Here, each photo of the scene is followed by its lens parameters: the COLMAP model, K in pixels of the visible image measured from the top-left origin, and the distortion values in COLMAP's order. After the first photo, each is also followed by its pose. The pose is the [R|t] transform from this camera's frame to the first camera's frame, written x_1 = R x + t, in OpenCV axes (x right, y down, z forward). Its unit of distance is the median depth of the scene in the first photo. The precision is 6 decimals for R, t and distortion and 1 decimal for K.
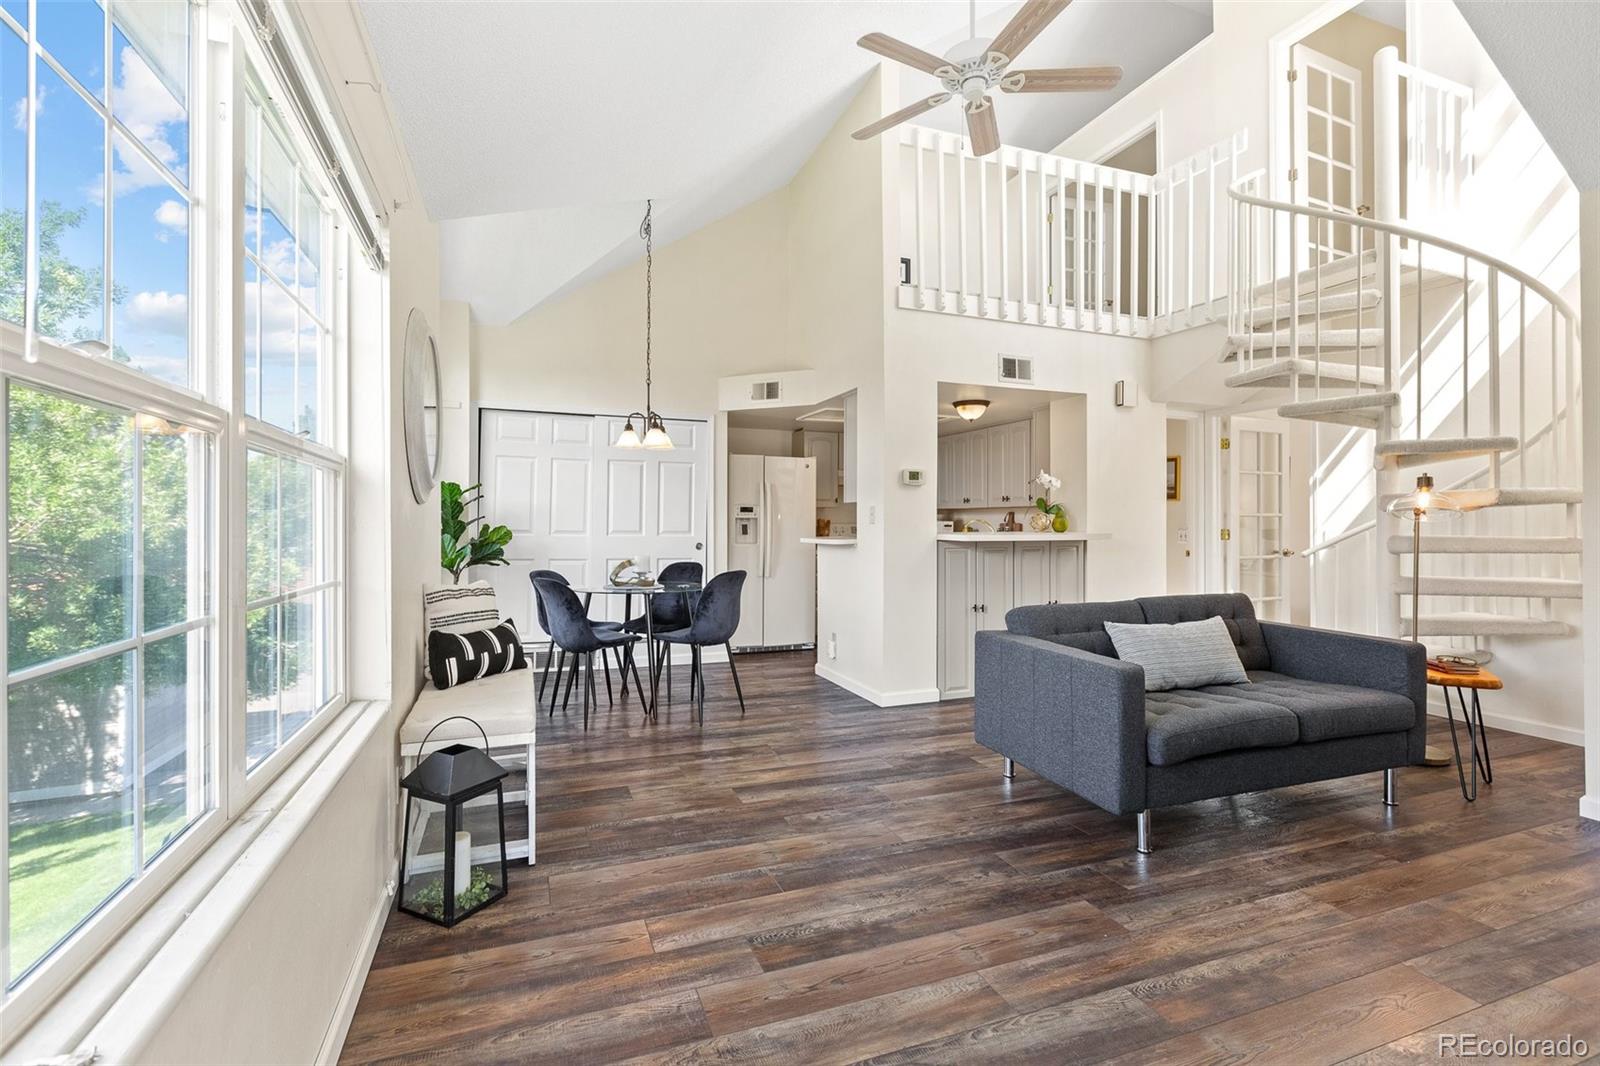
lens RADIAL K [[693.6, 0, 785.0], [0, 693.6, 518.2], [0, 0, 1]] dist [-0.000100, -0.000111]
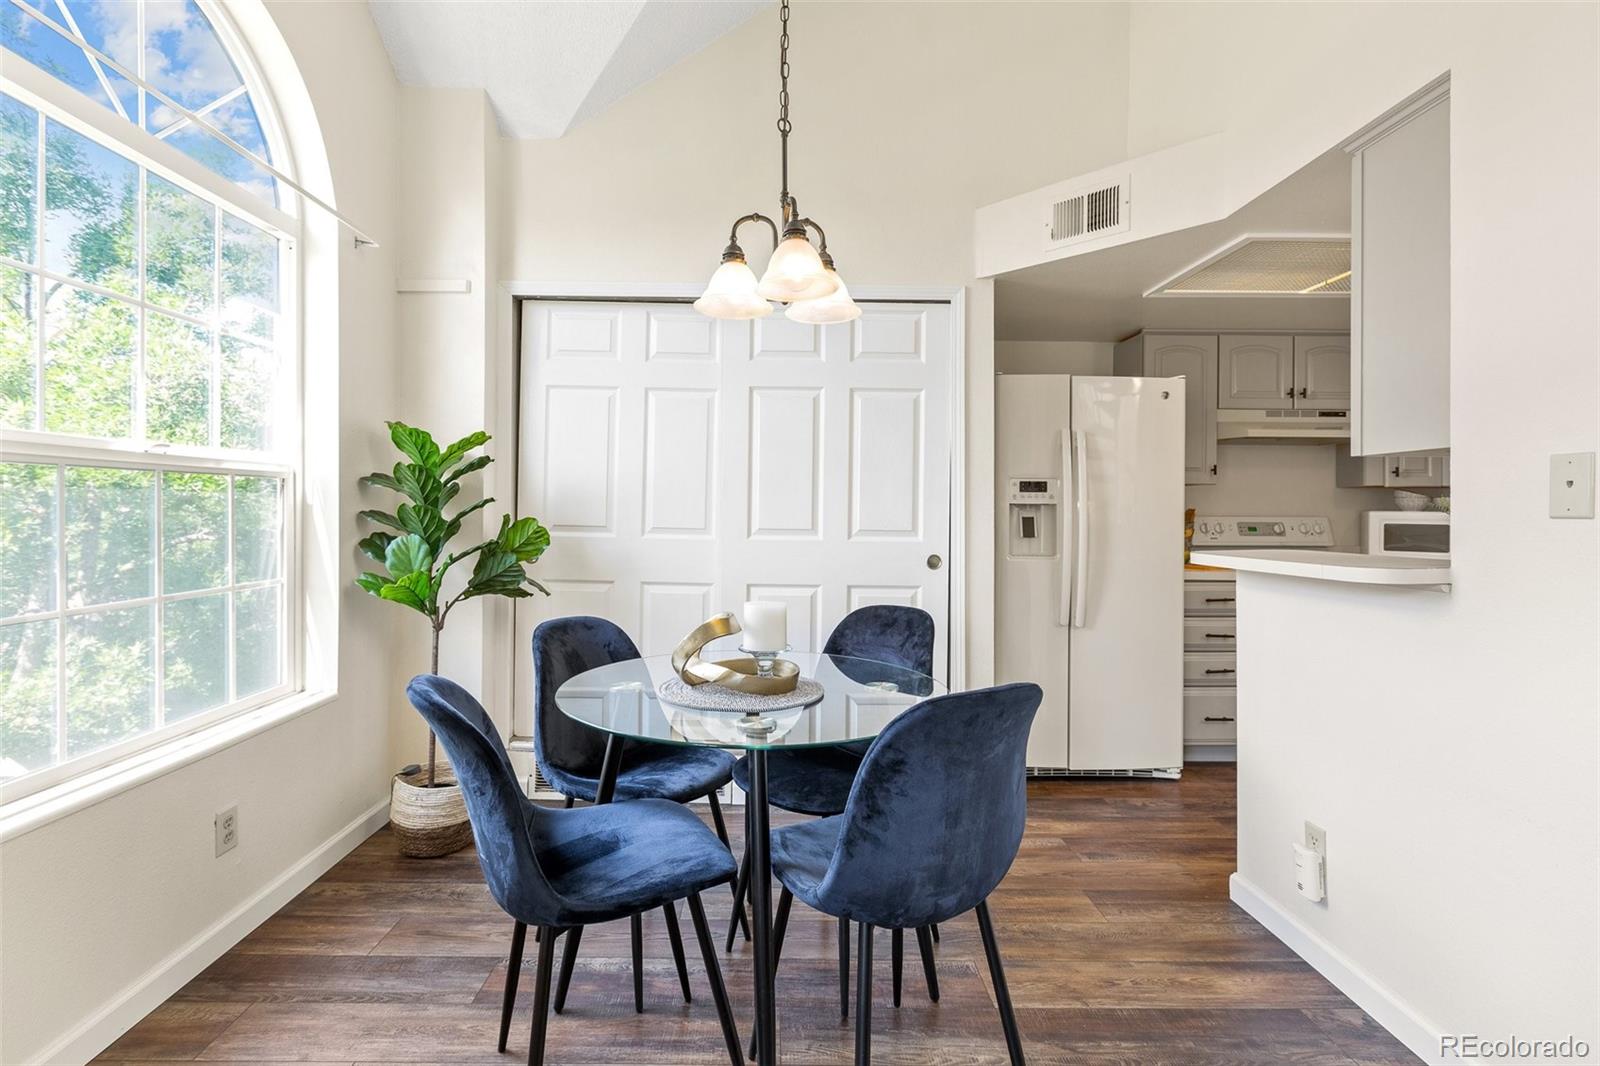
lens RADIAL K [[717.7, 0, 785.4], [0, 717.7, 508.4], [0, 0, 1]] dist [0.001284, 0.000034]
pose [[0.941996, 0.000662, -0.335623, -0.057350], [-0.001022, 0.999999, -0.000897, 0.004102], [0.335622, 0.001188, 0.941996, 0.530590]]
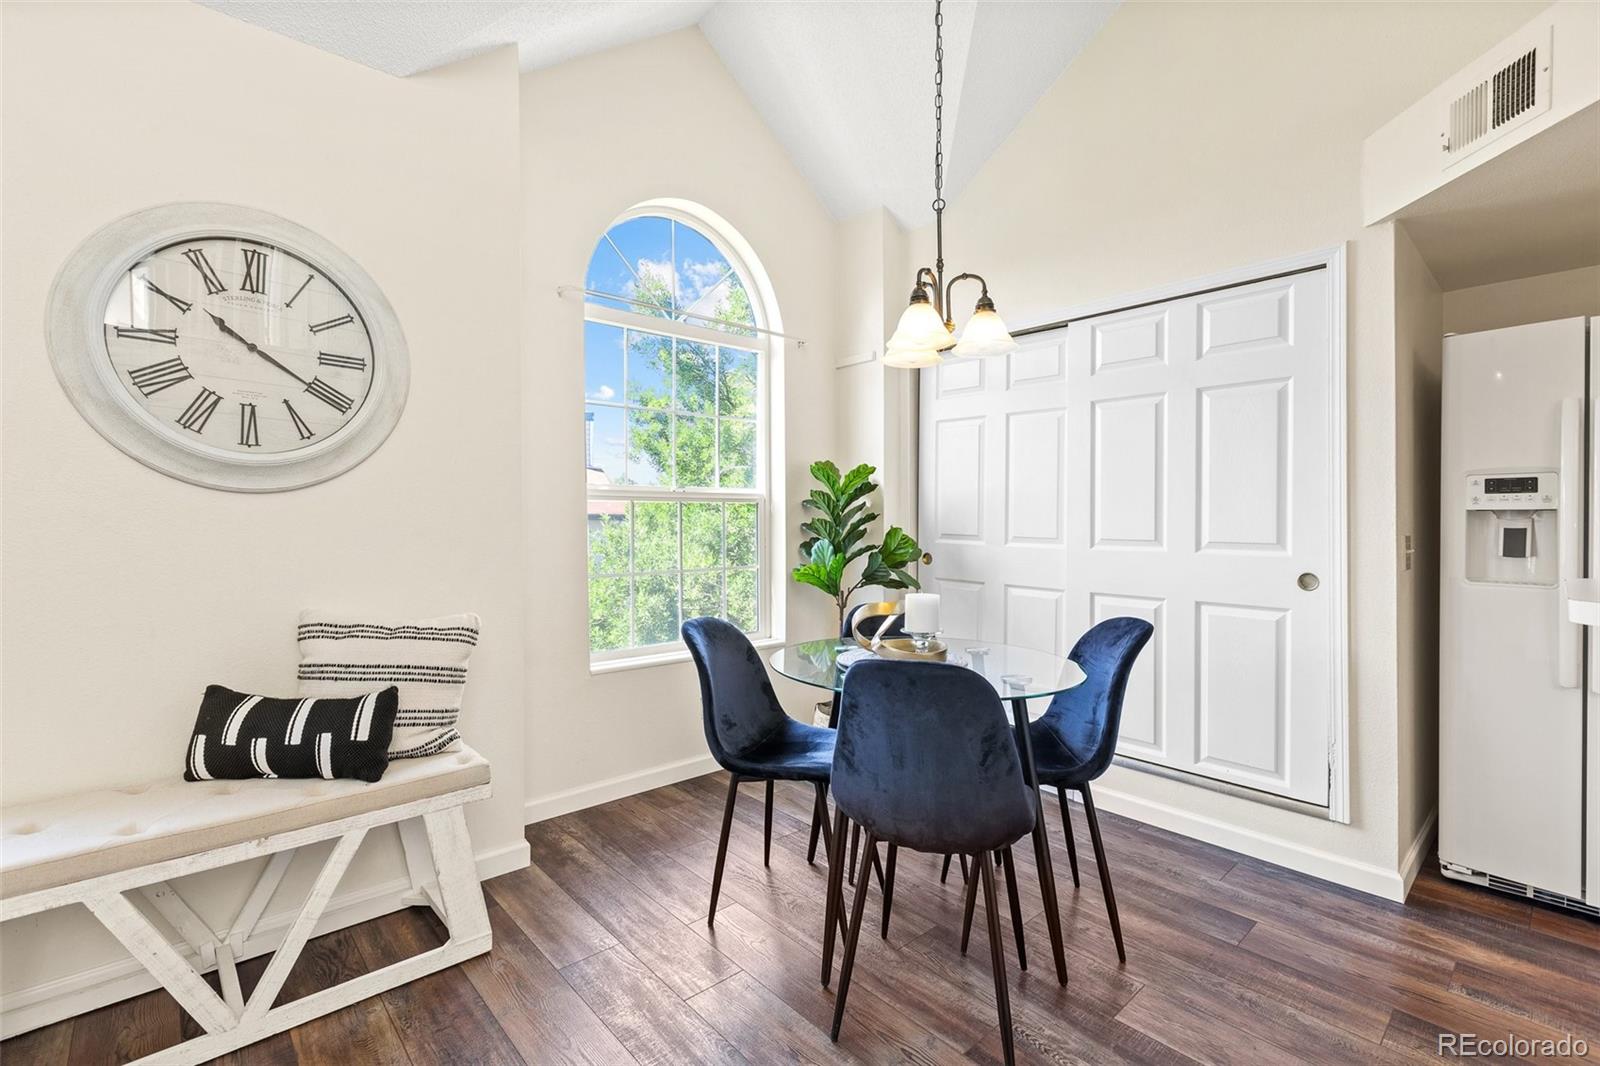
lens RADIAL K [[710.3, 0, 814.3], [0, 710.3, 522.9], [0, 0, 1]] dist [0.009878, -0.000117]
pose [[0.390587, -0.001768, -0.920564, 0.158916], [0.004006, 0.999992, -0.000221, 0.005873], [0.920557, -0.003602, 0.390591, 0.615560]]
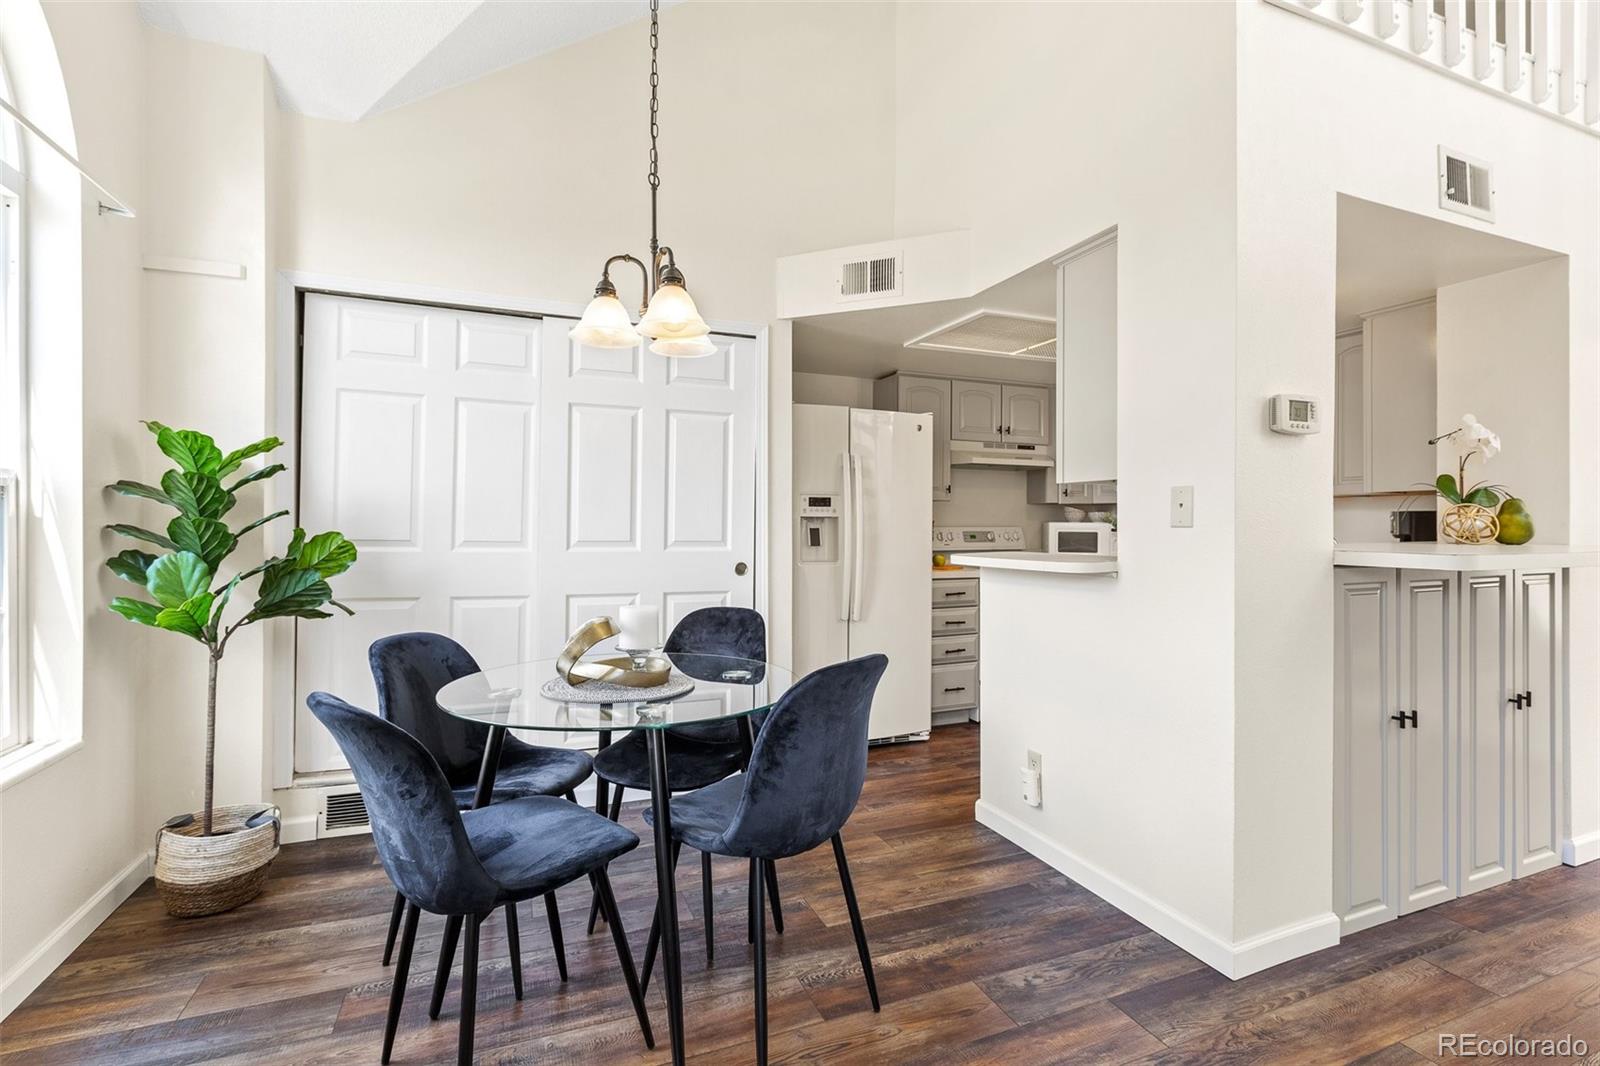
lens RADIAL K [[715.7, 0, 797.5], [0, 715.7, 523.1], [0, 0, 1]] dist [0.001158, -0.000553]
pose [[0.999660, -0.000746, 0.026053, -0.101681], [0.000656, 0.999994, 0.003449, 0.003290], [-0.026055, -0.003431, 0.999655, 0.474025]]
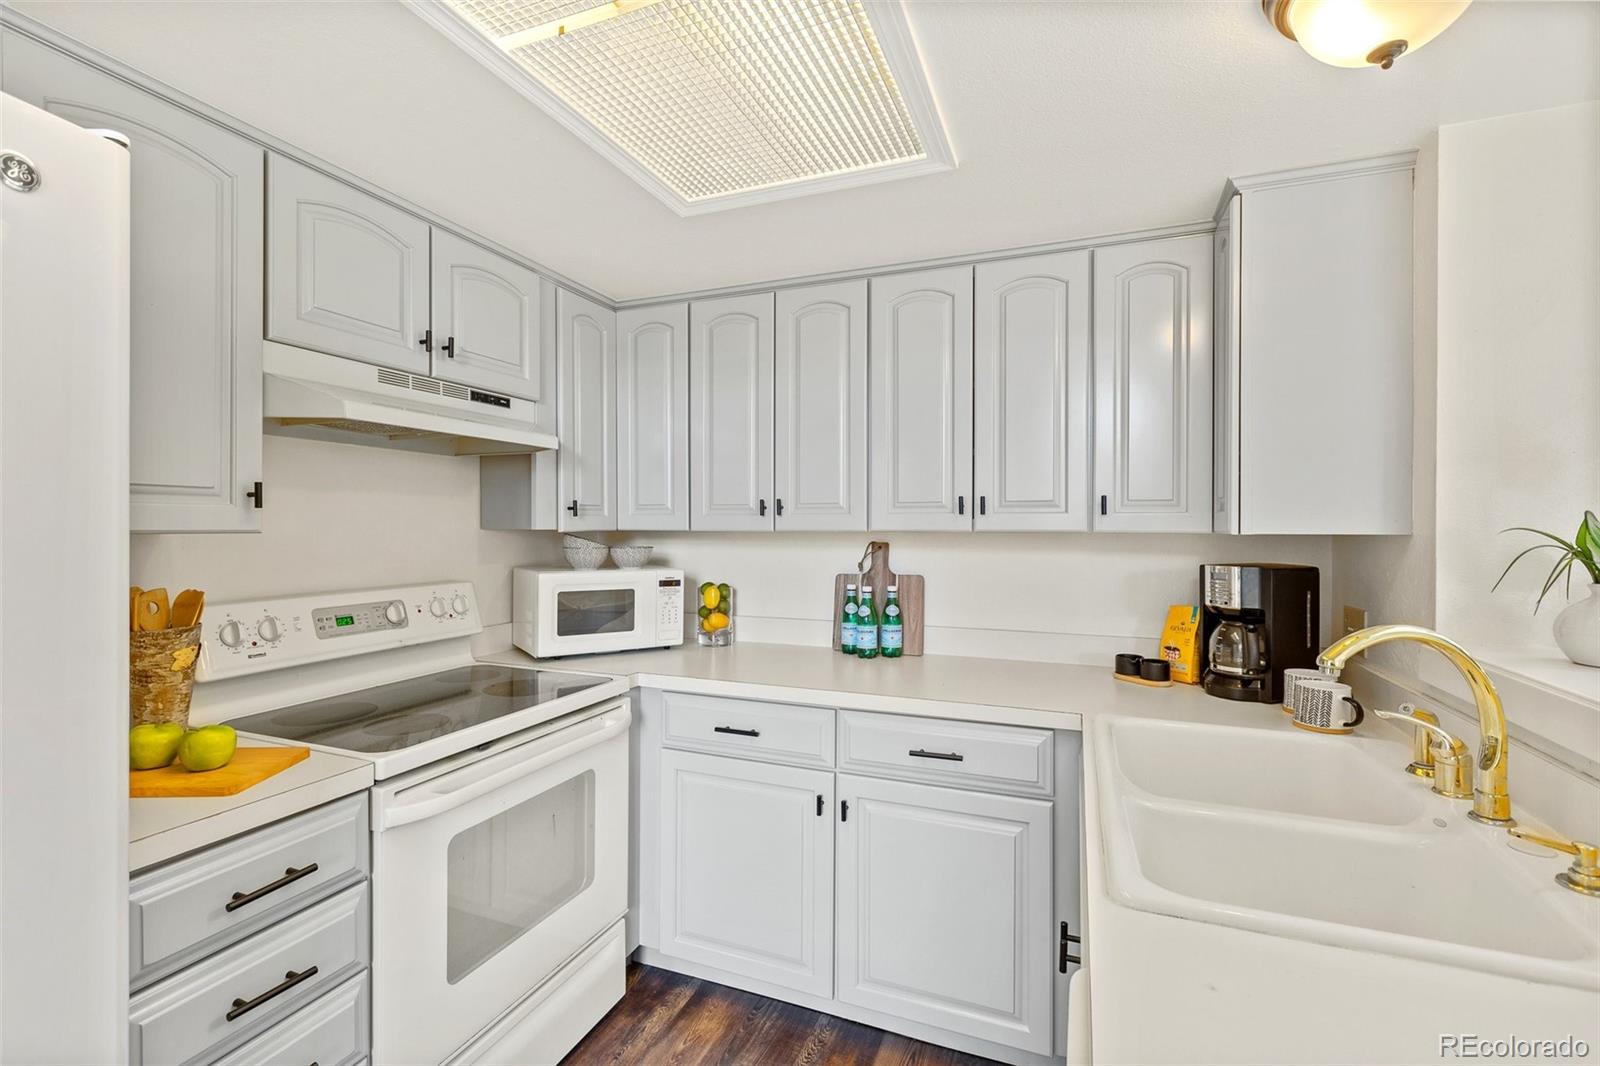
lens RADIAL K [[707.2, 0, 795.3], [0, 707.2, 524.5], [0, 0, 1]] dist [0.000423, 0.000058]
pose [[0.670309, -0.002208, 0.742079, 0.037624], [-0.001009, 0.999992, 0.003888, -0.023720], [-0.742082, -0.003355, 0.670301, 0.988515]]
